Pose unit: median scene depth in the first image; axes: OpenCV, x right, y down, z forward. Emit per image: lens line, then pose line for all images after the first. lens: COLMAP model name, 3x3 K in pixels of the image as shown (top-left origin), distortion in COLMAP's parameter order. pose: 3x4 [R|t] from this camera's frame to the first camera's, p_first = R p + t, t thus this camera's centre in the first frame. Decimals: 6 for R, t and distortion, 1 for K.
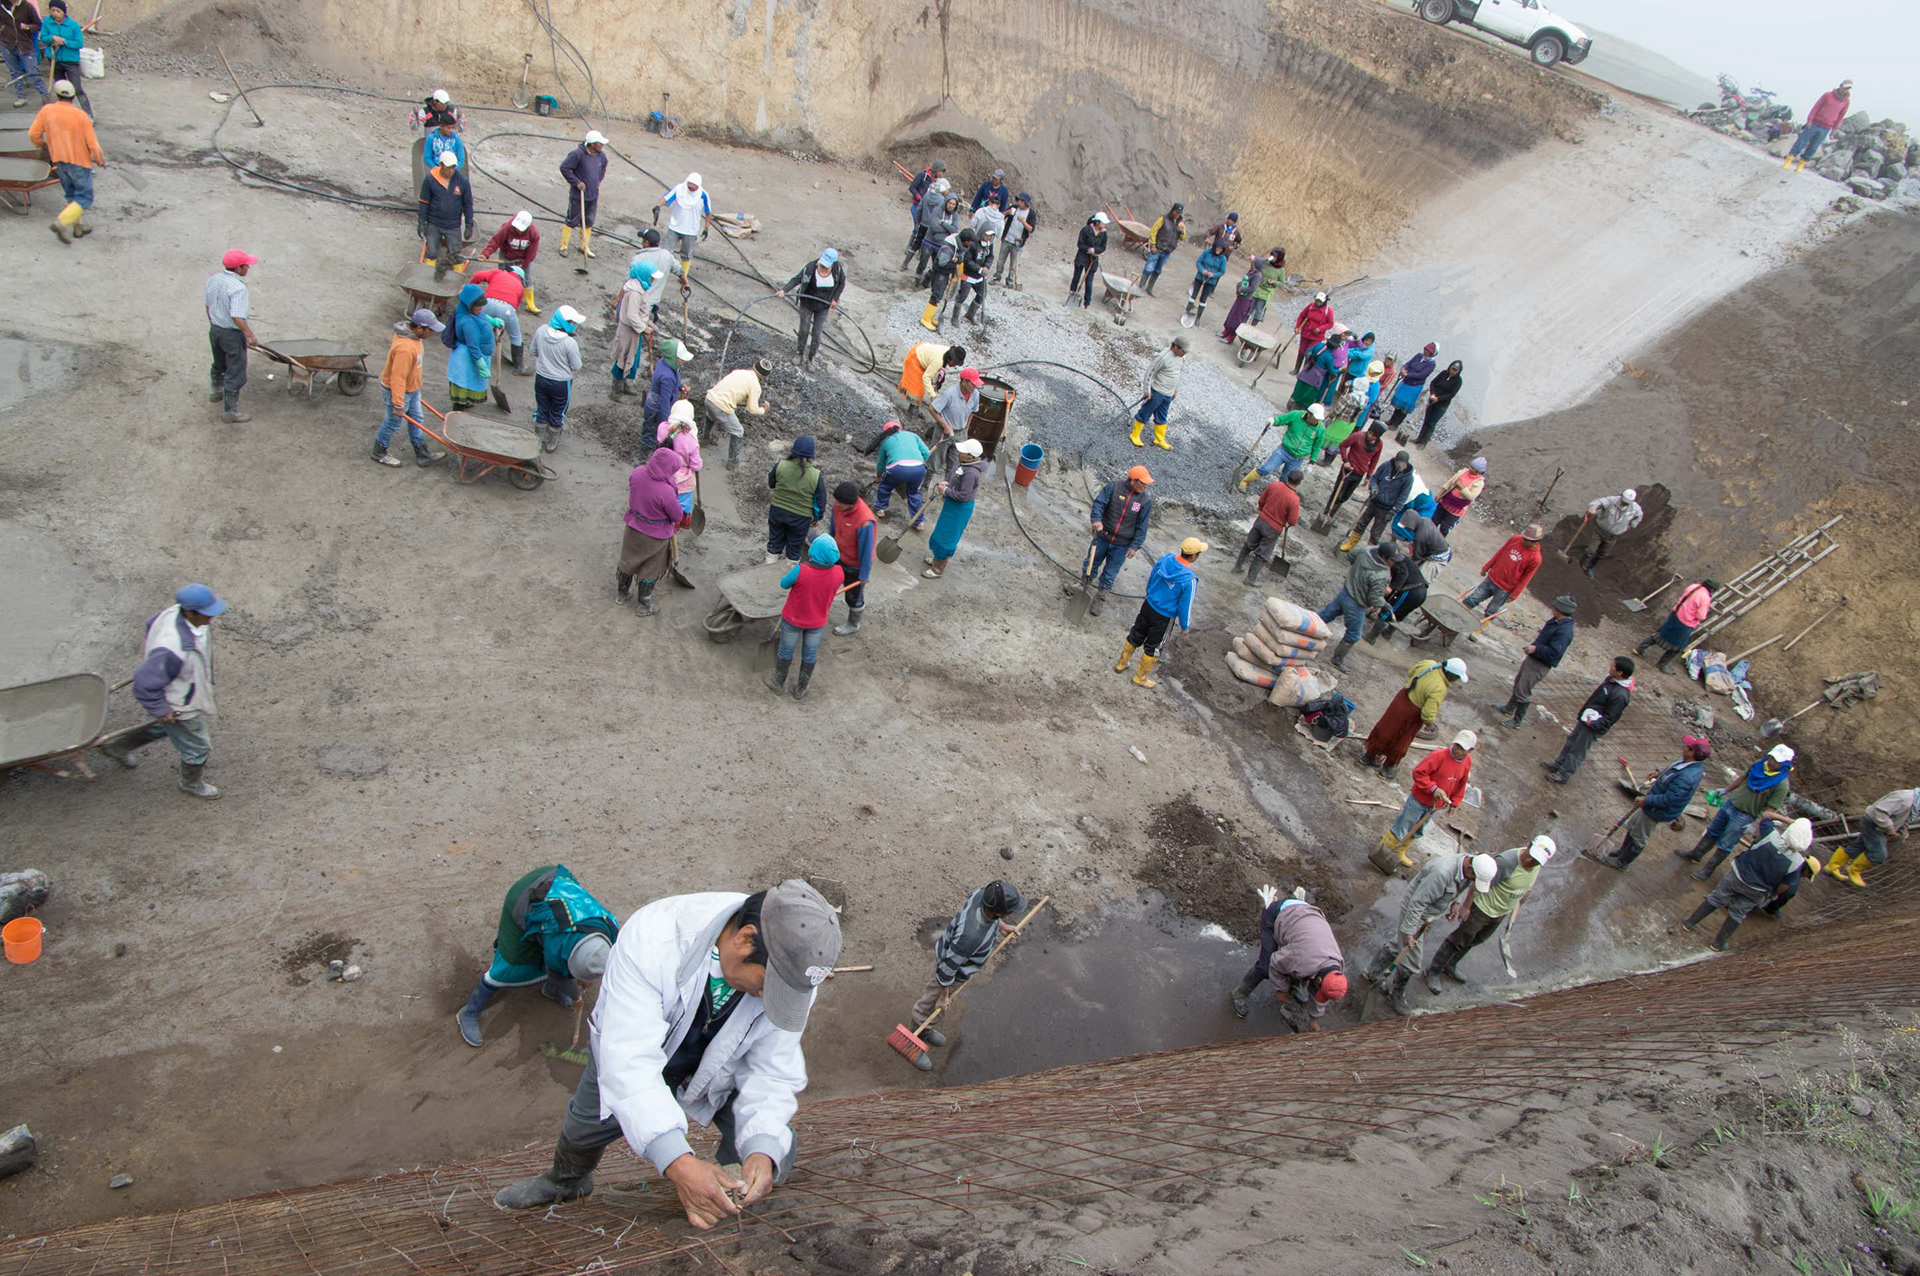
lens RADIAL K [[1330.9, 0, 960.0], [0, 1330.9, 638.0], [0, 0, 1]] dist [-0.113496, 0.075277]
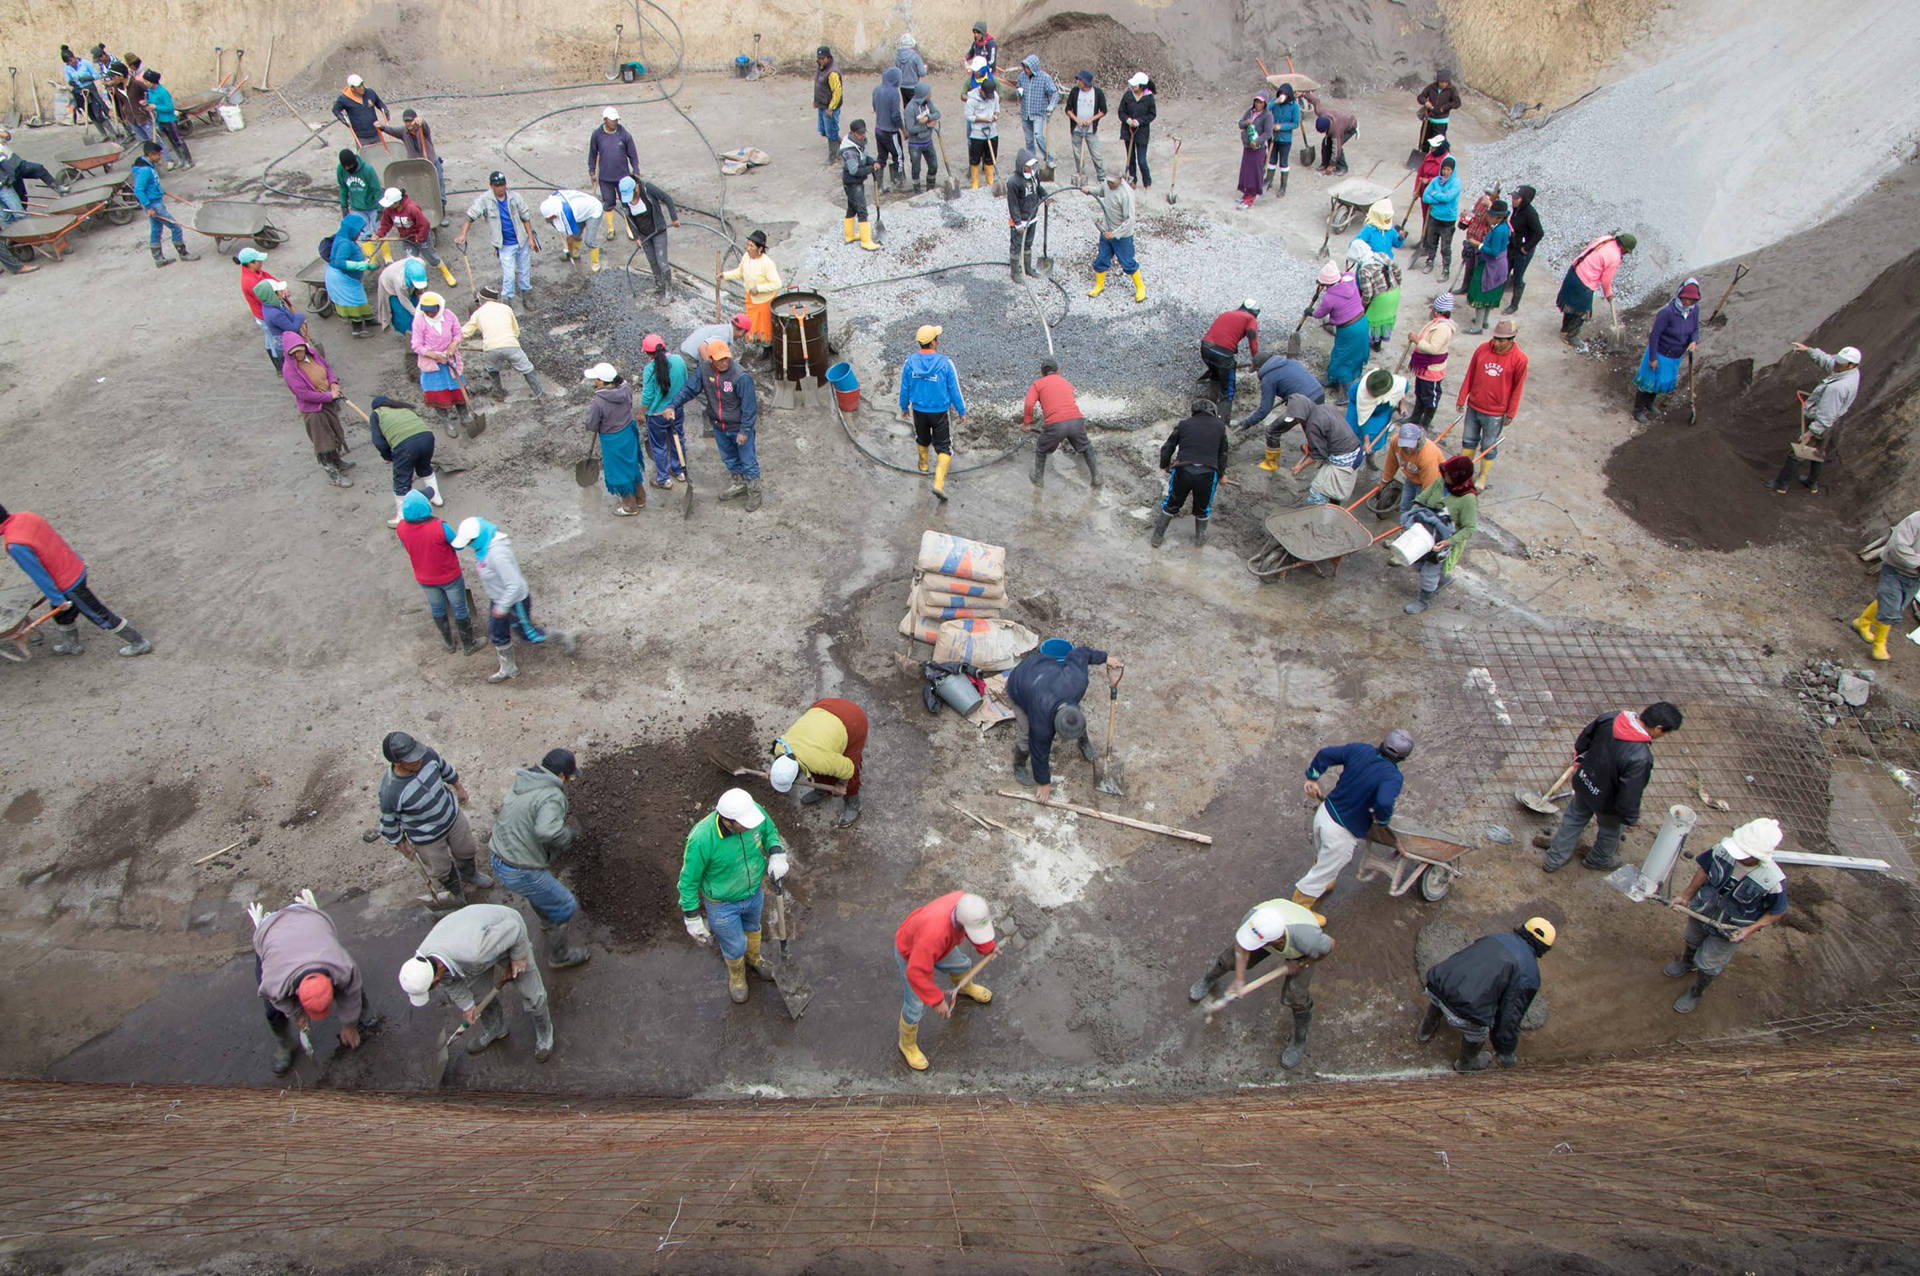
lens RADIAL K [[1330.9, 0, 960.0], [0, 1330.9, 638.0], [0, 0, 1]] dist [-0.113496, 0.075277]
pose [[0.886909, -0.004098, -0.461926, 0.354322], [0.024270, 0.998993, 0.037737, 0.002087], [0.461306, -0.044680, 0.886115, 0.179904]]
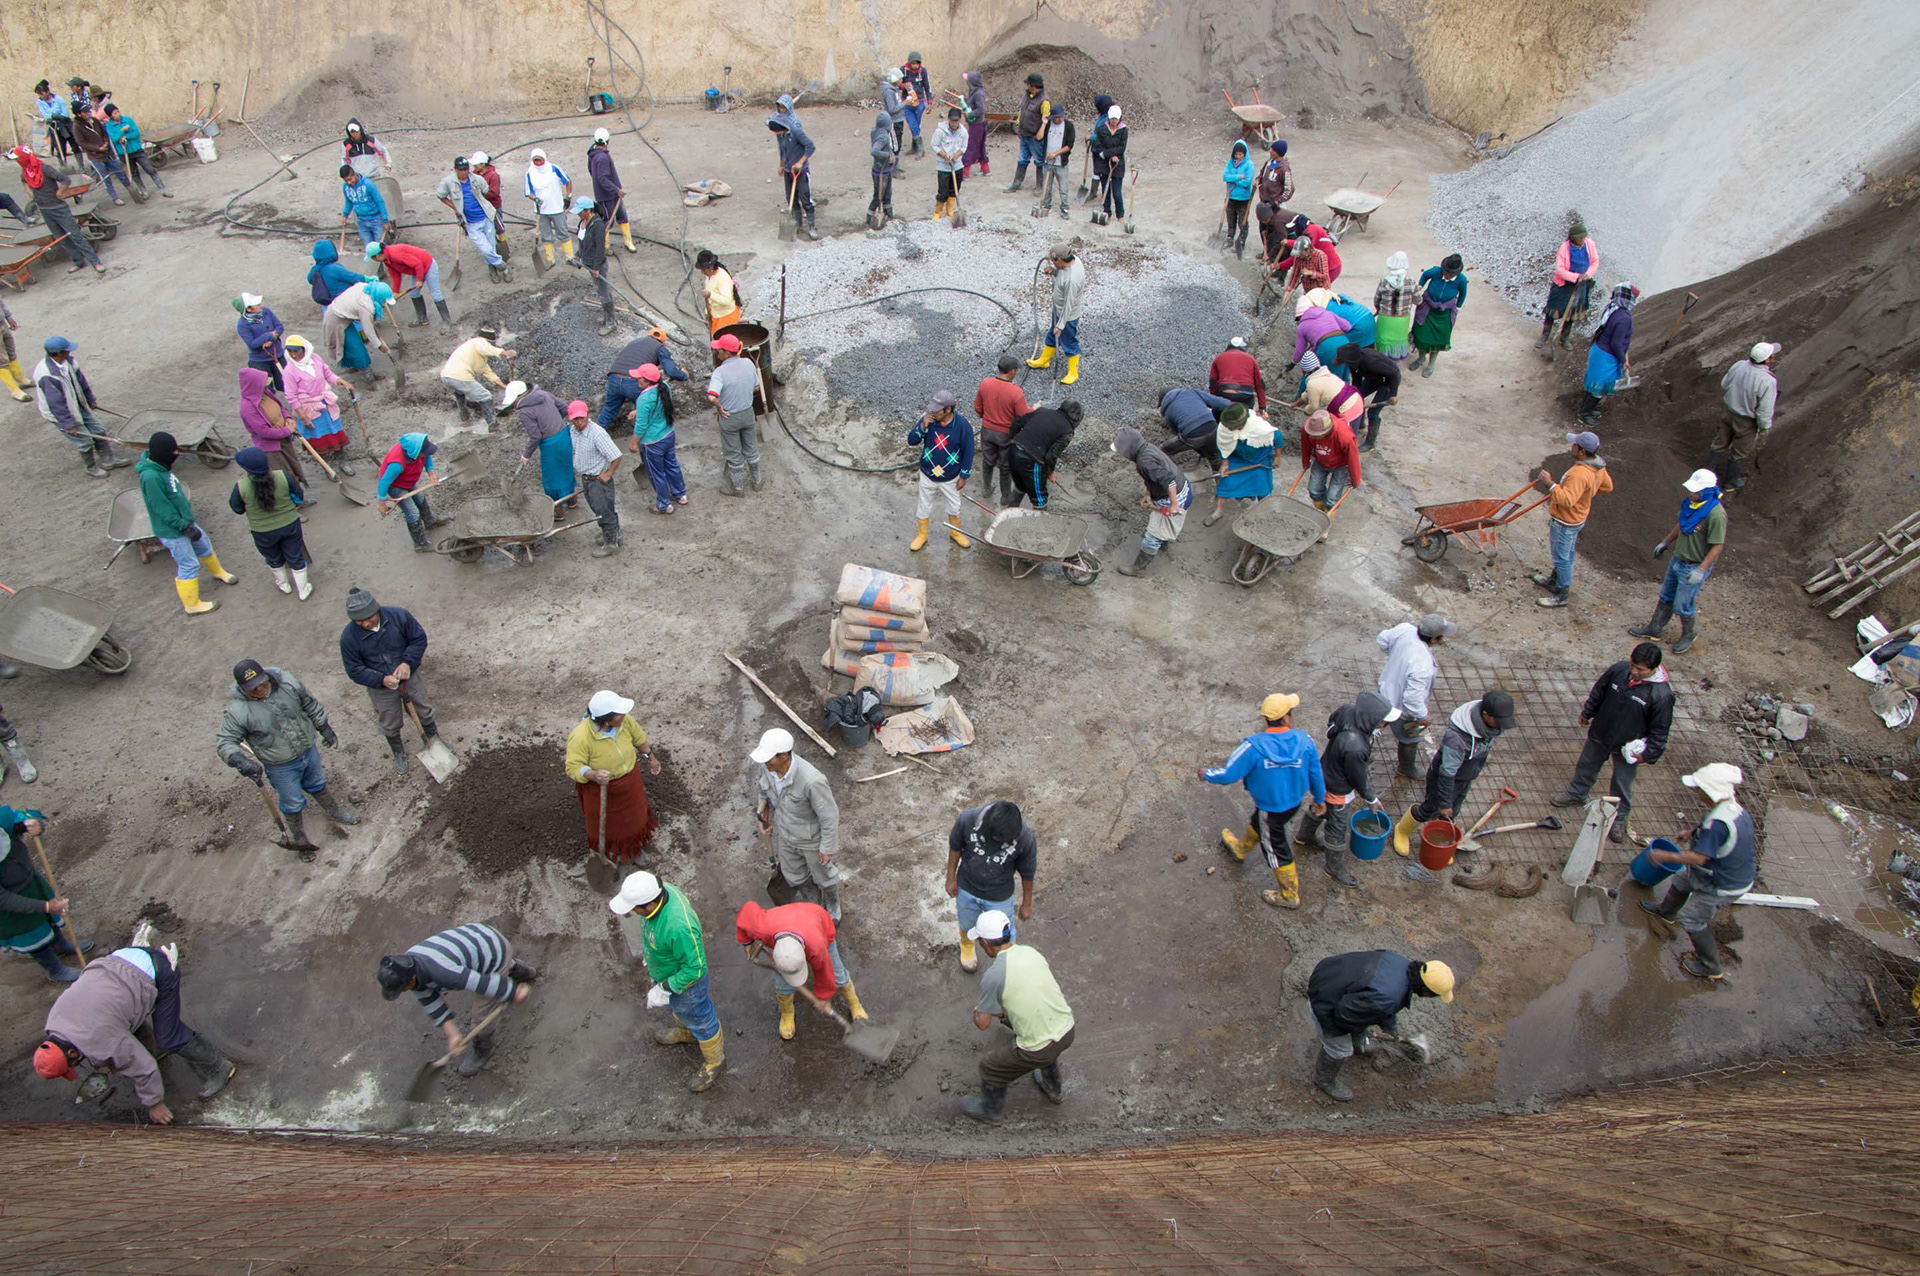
lens RADIAL K [[1330.9, 0, 960.0], [0, 1330.9, 638.0], [0, 0, 1]] dist [-0.113496, 0.075277]
pose [[0.884312, -0.012163, -0.466739, 0.378732], [0.022769, 0.999595, 0.017090, 0.000786], [0.466342, -0.025740, 0.884230, 0.196113]]
